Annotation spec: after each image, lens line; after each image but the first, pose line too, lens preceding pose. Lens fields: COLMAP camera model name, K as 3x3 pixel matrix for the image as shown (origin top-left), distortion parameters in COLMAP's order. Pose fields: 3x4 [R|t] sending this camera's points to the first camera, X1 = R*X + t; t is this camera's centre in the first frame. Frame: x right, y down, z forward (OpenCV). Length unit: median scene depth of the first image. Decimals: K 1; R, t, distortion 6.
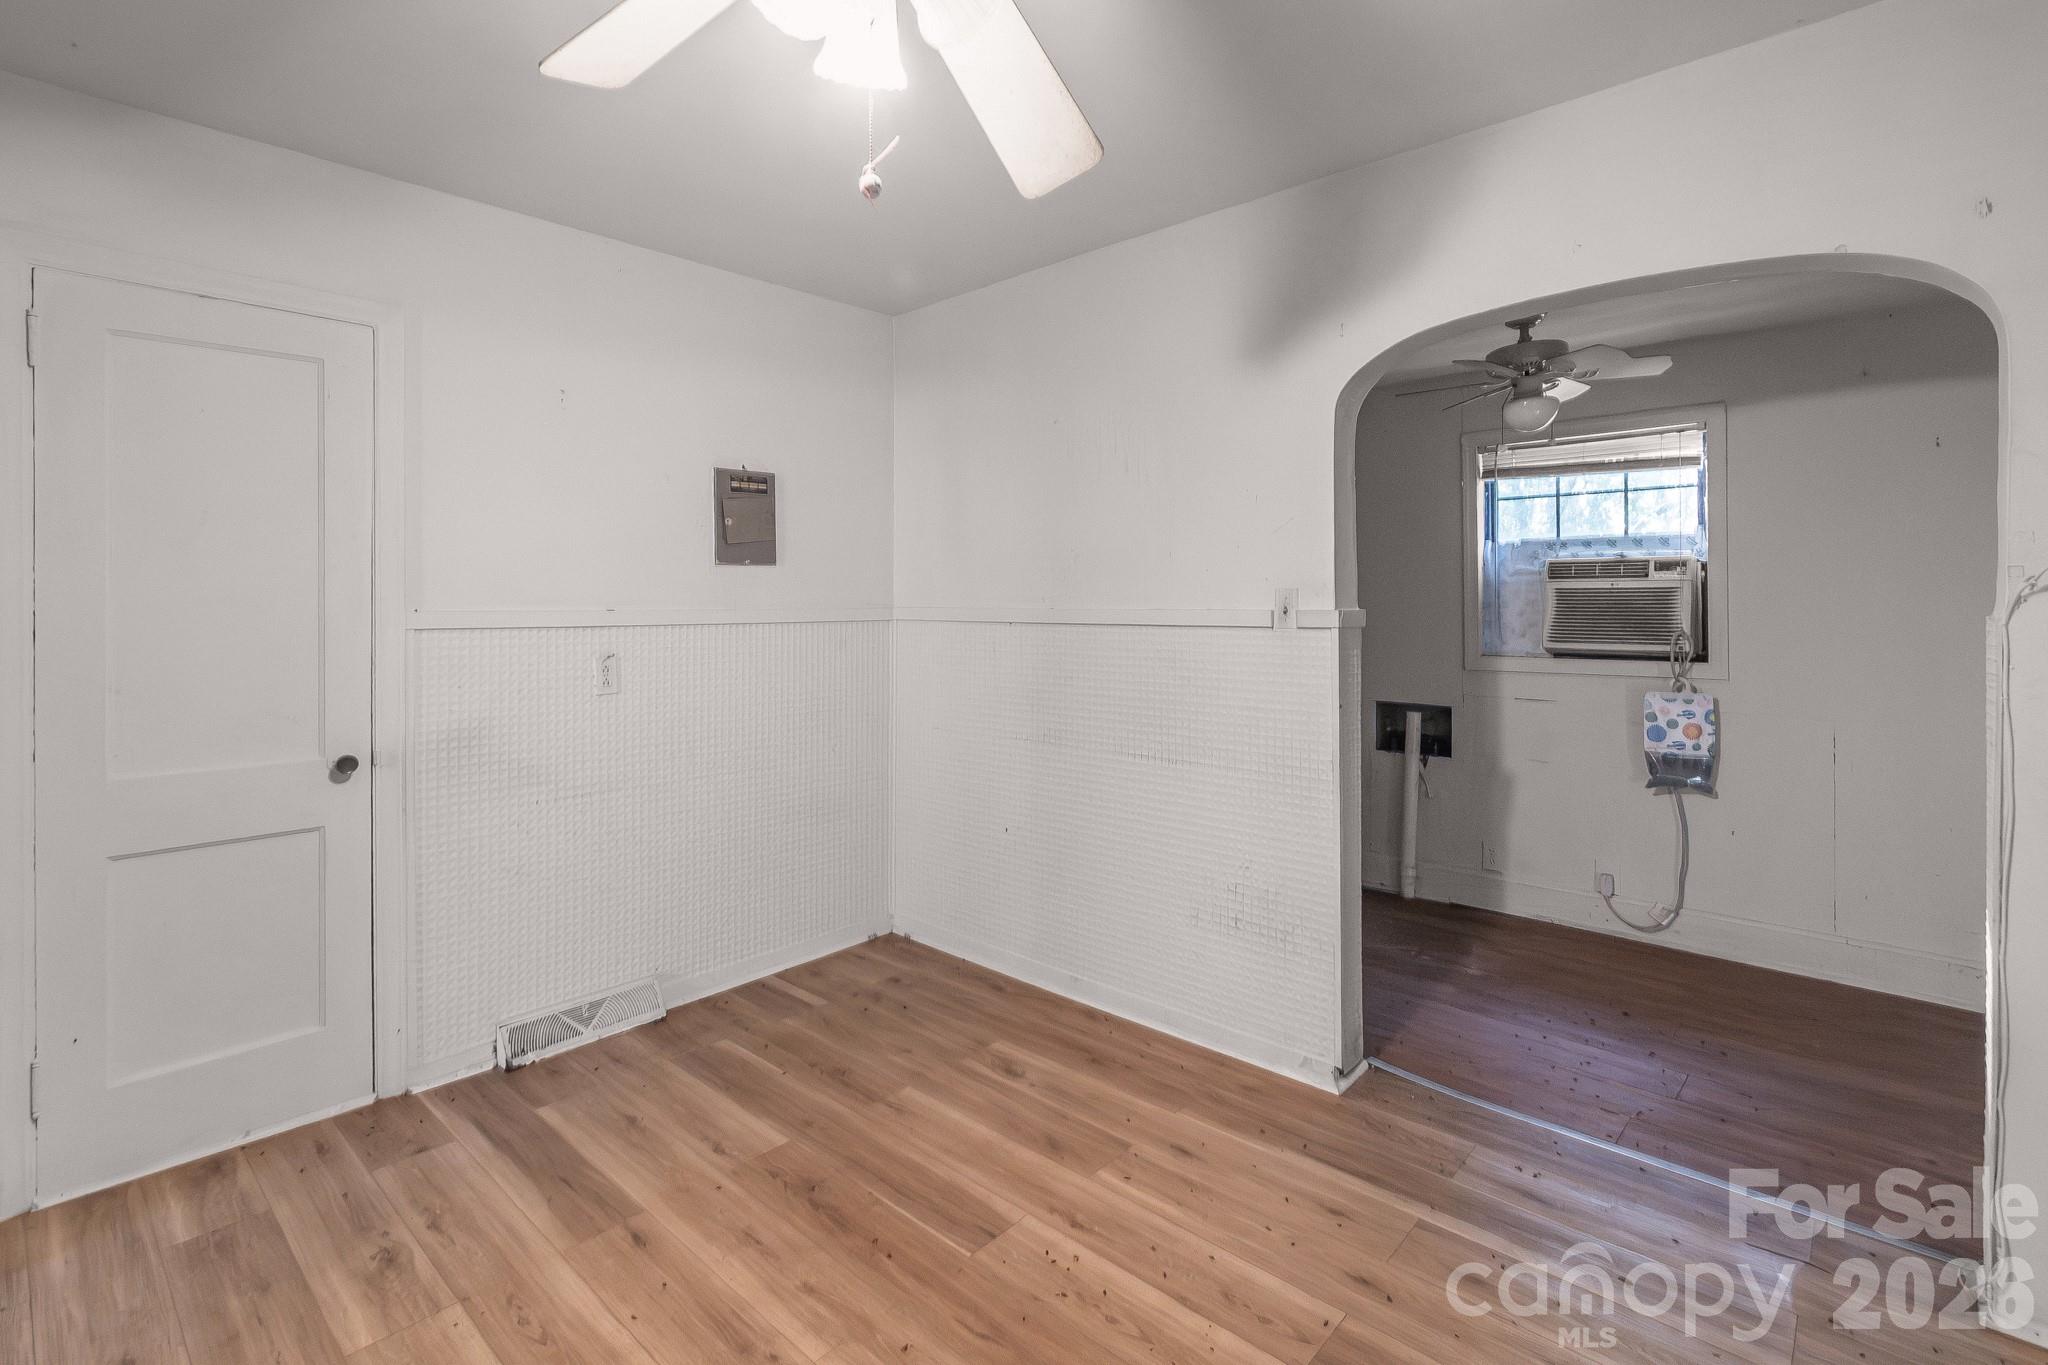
lens RADIAL K [[949.6, 0, 1025.1], [0, 949.6, 599.6], [0, 0, 1]] dist [0.000339, -0.000772]
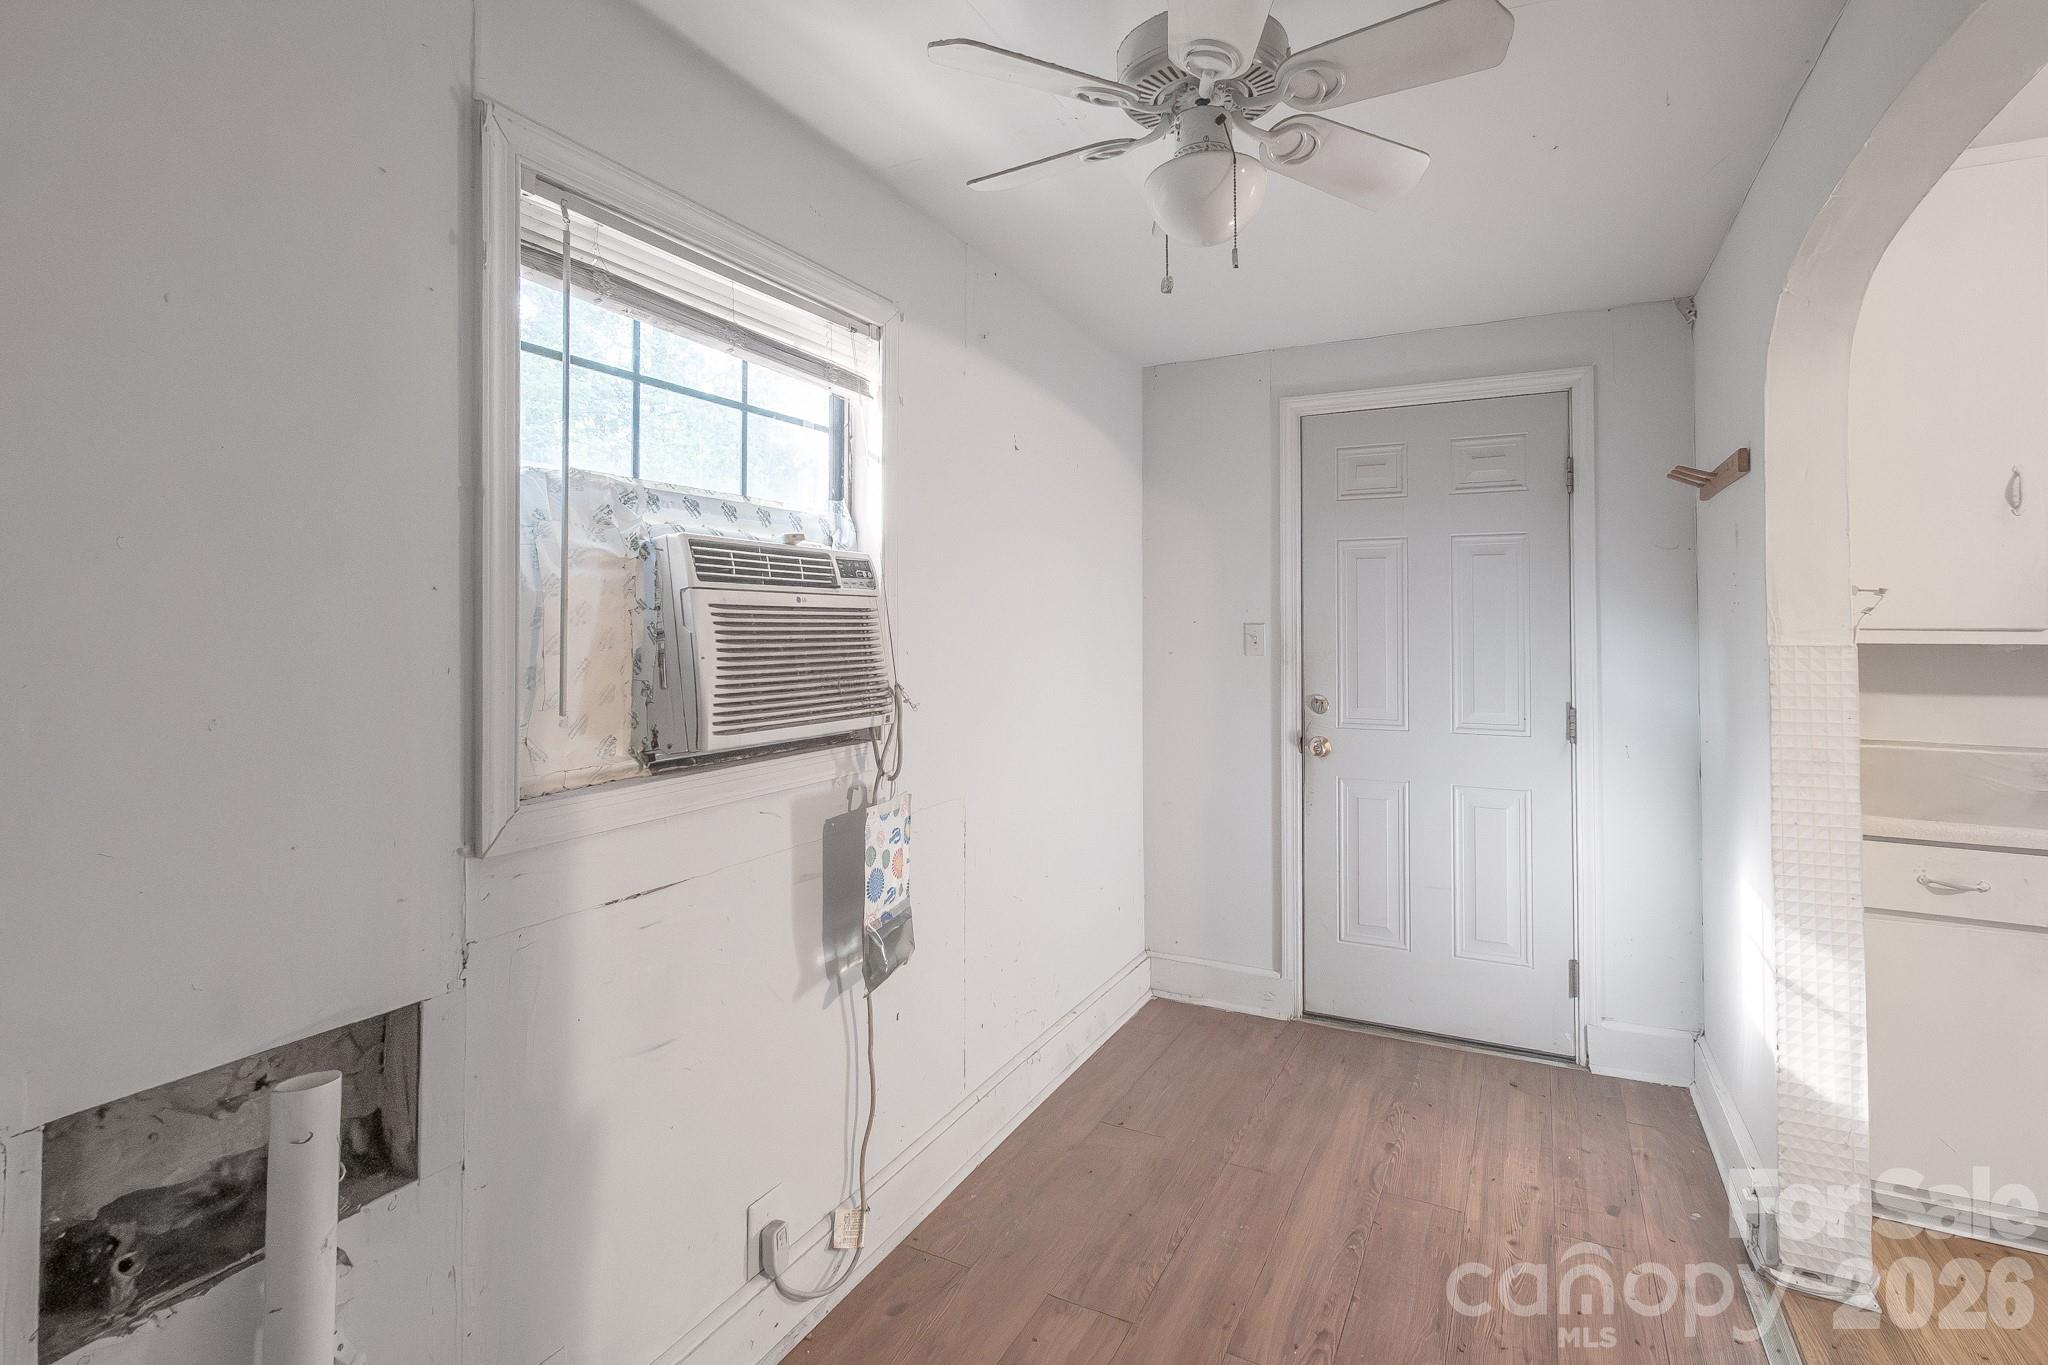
lens RADIAL K [[934.5, 0, 1109.6], [0, 934.5, 599.3], [0, 0, 1]] dist [0.001287, -0.000167]
pose [[-0.329180, 0.032095, 0.943722, 0.133732], [-0.001863, 0.999398, -0.034638, 0.000253], [-0.944265, -0.013160, -0.328922, 1.107575]]
